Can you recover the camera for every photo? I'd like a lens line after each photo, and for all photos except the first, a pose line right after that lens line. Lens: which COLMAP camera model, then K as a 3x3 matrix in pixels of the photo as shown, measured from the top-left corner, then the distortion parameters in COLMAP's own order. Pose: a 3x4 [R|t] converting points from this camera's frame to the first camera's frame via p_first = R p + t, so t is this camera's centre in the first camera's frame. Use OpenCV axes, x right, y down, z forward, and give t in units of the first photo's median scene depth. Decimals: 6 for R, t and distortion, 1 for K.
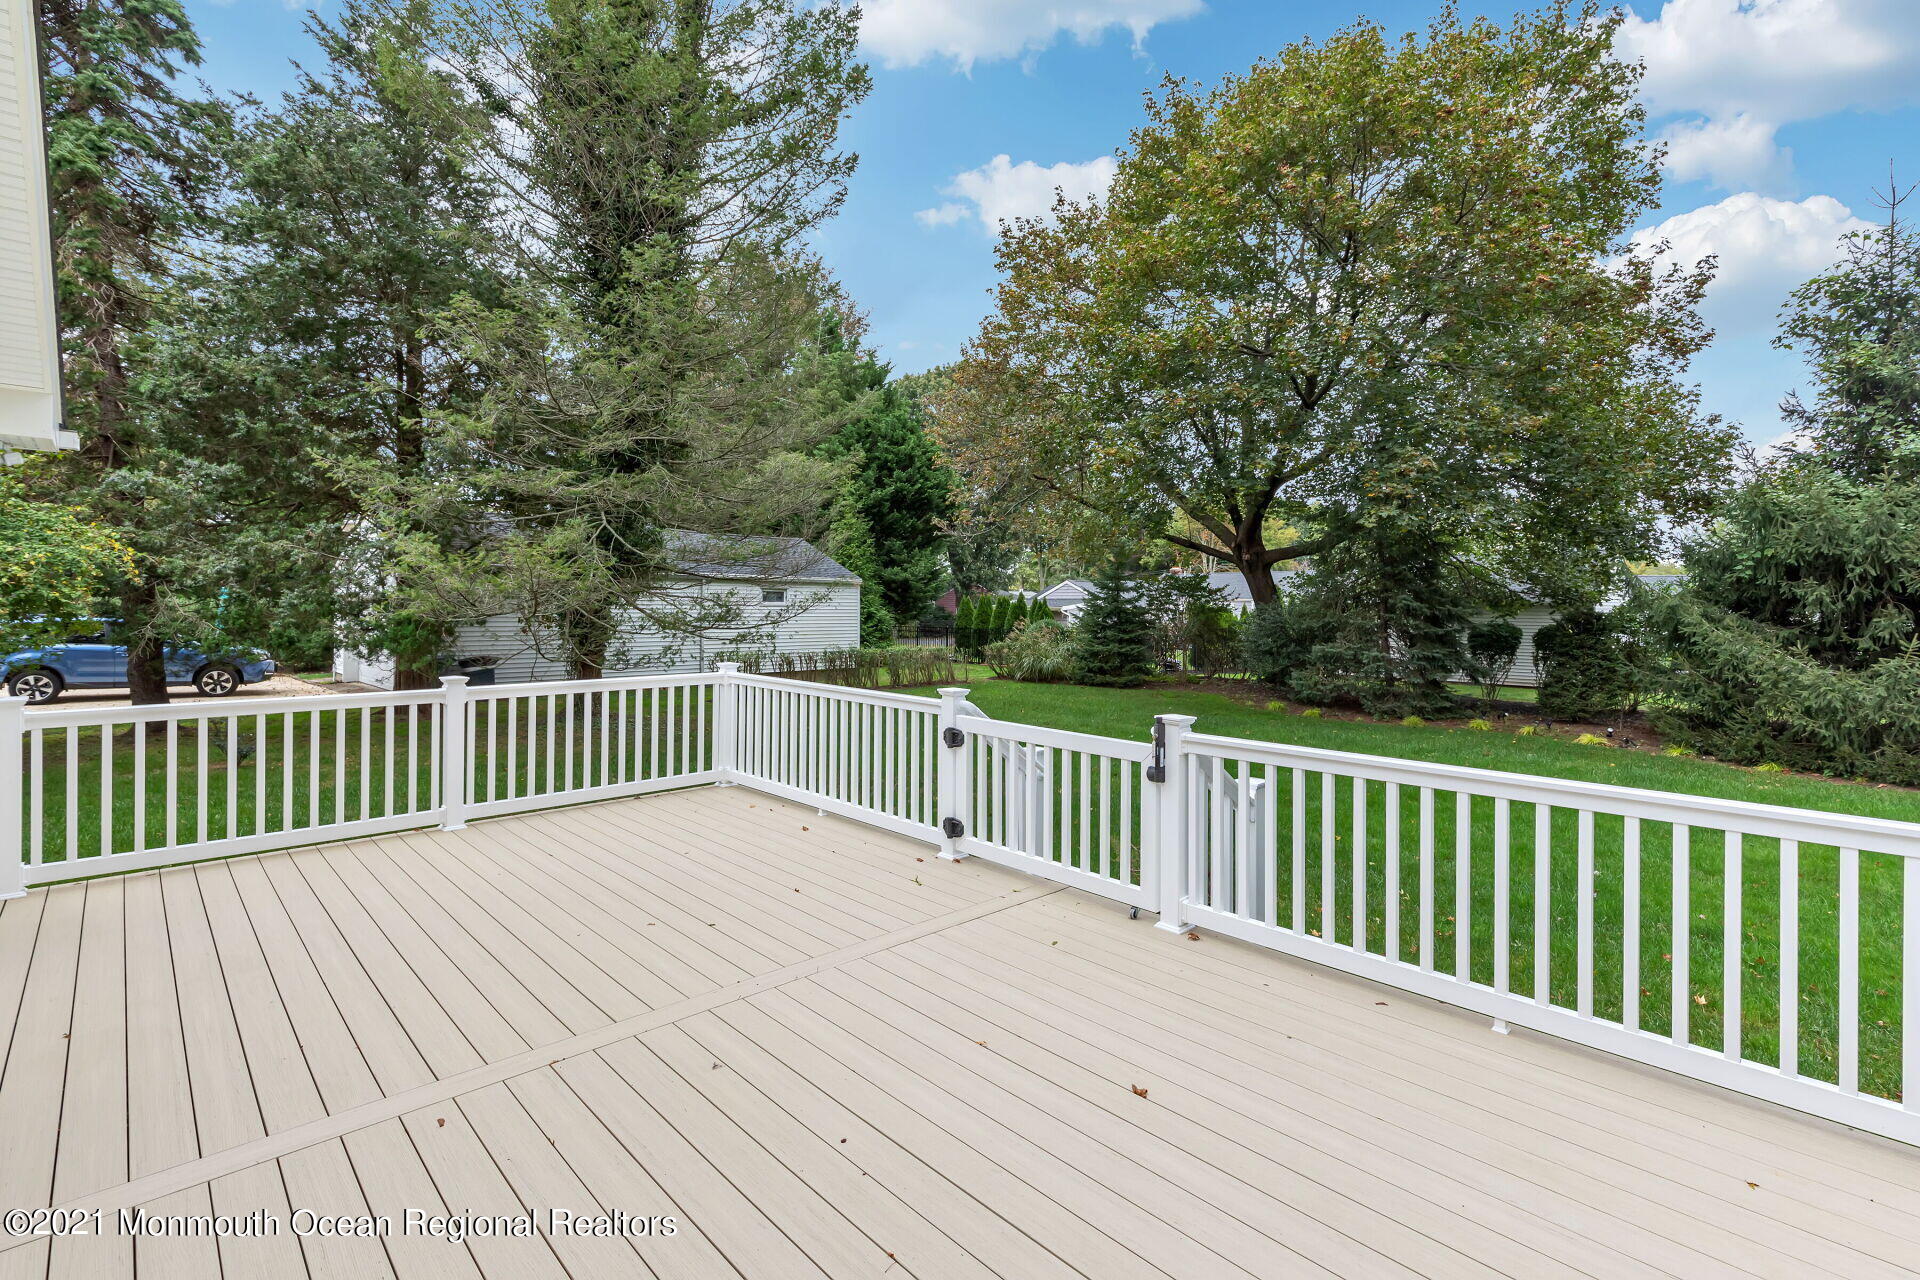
lens RADIAL K [[842.4, 0, 967.4], [0, 842.4, 656.0], [0, 0, 1]] dist [0.000966, 0.000232]
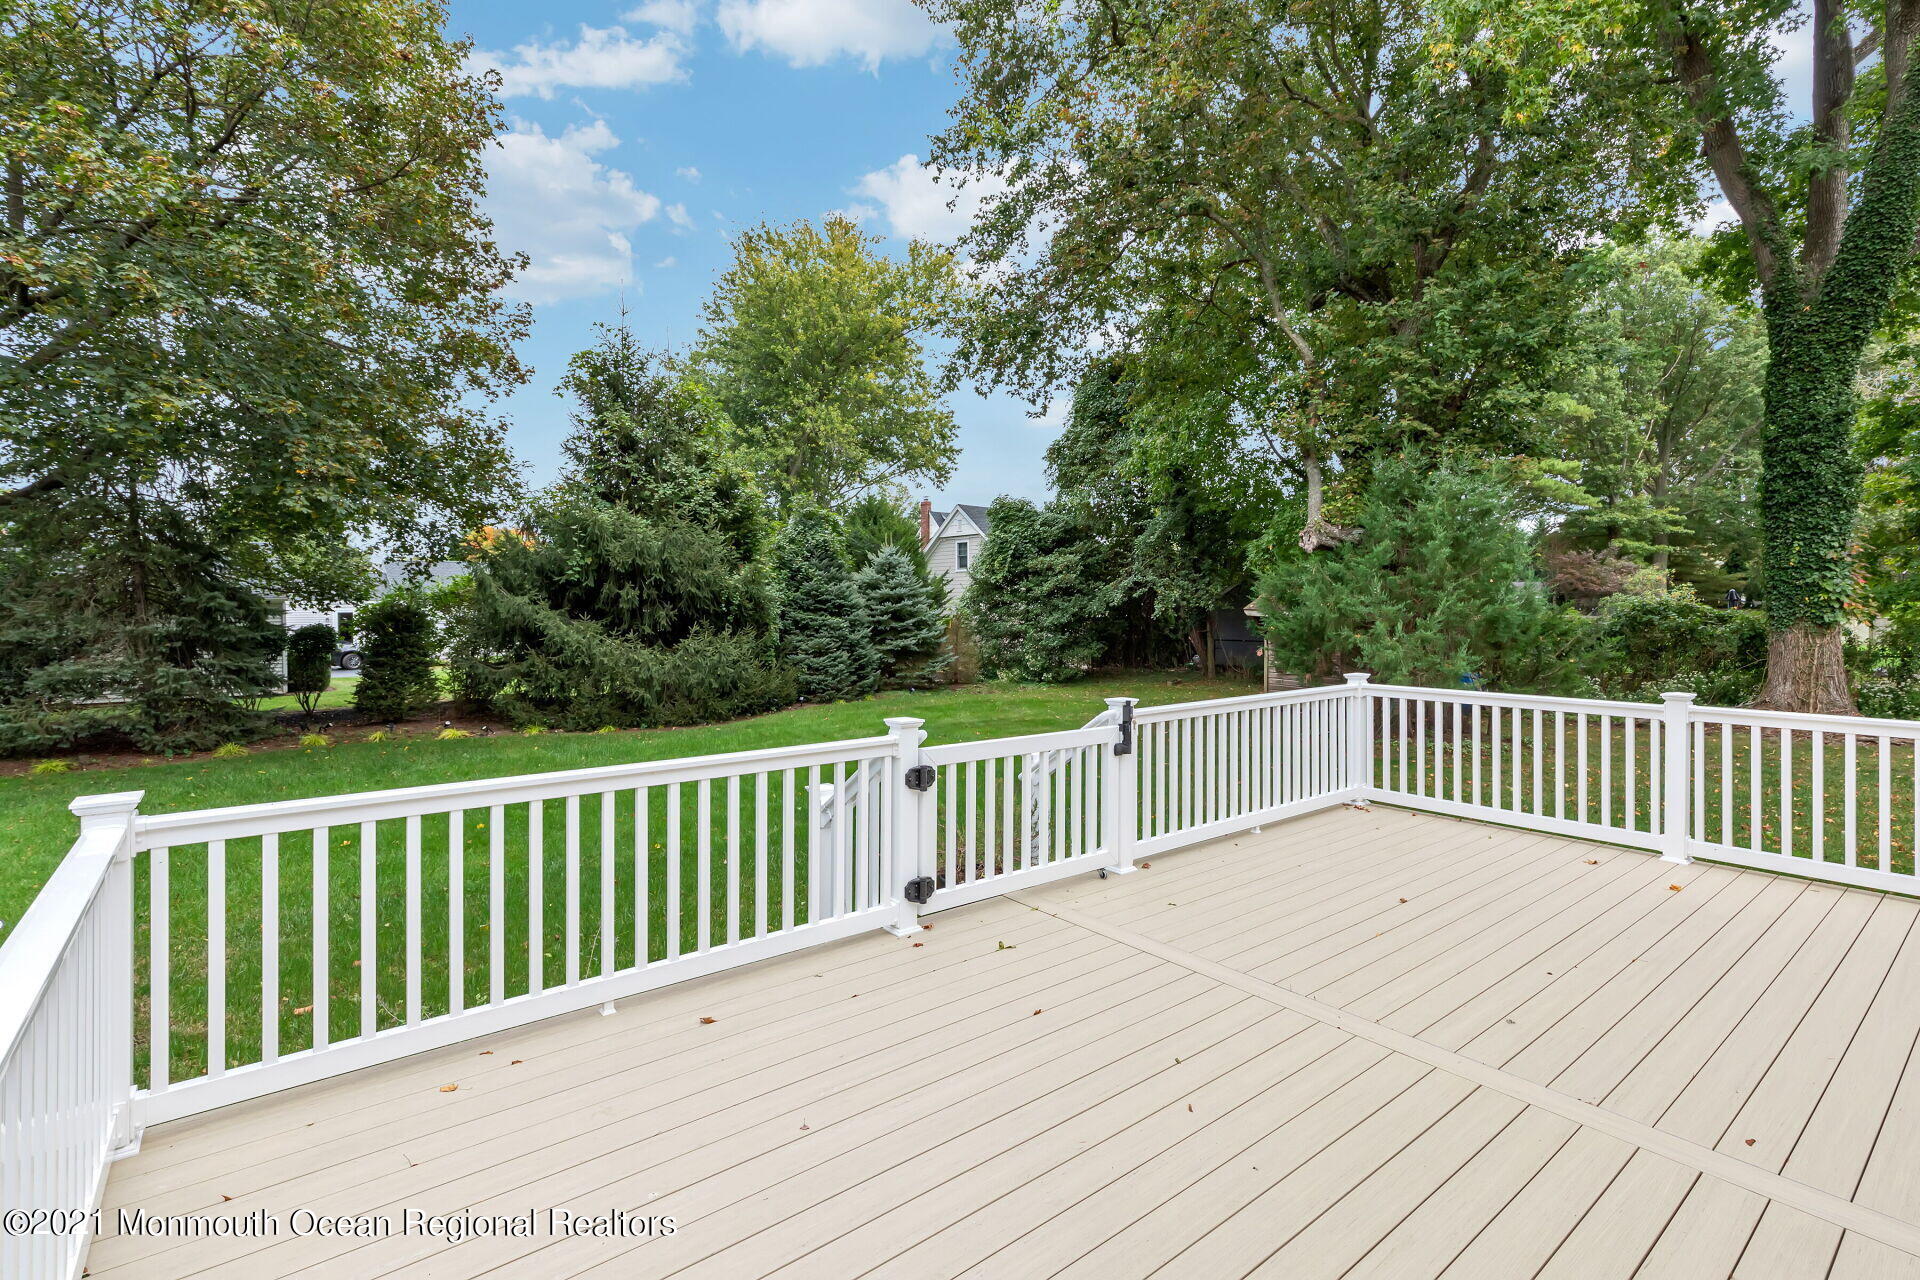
lens RADIAL K [[885.3, 0, 970.2], [0, 885.3, 618.5], [0, 0, 1]] dist [0.010624, -0.000887]
pose [[0.111036, -0.023448, 0.993540, -0.849015], [0.068506, 0.997524, 0.015886, -0.062879], [-0.991452, 0.066299, 0.112368, 0.851070]]
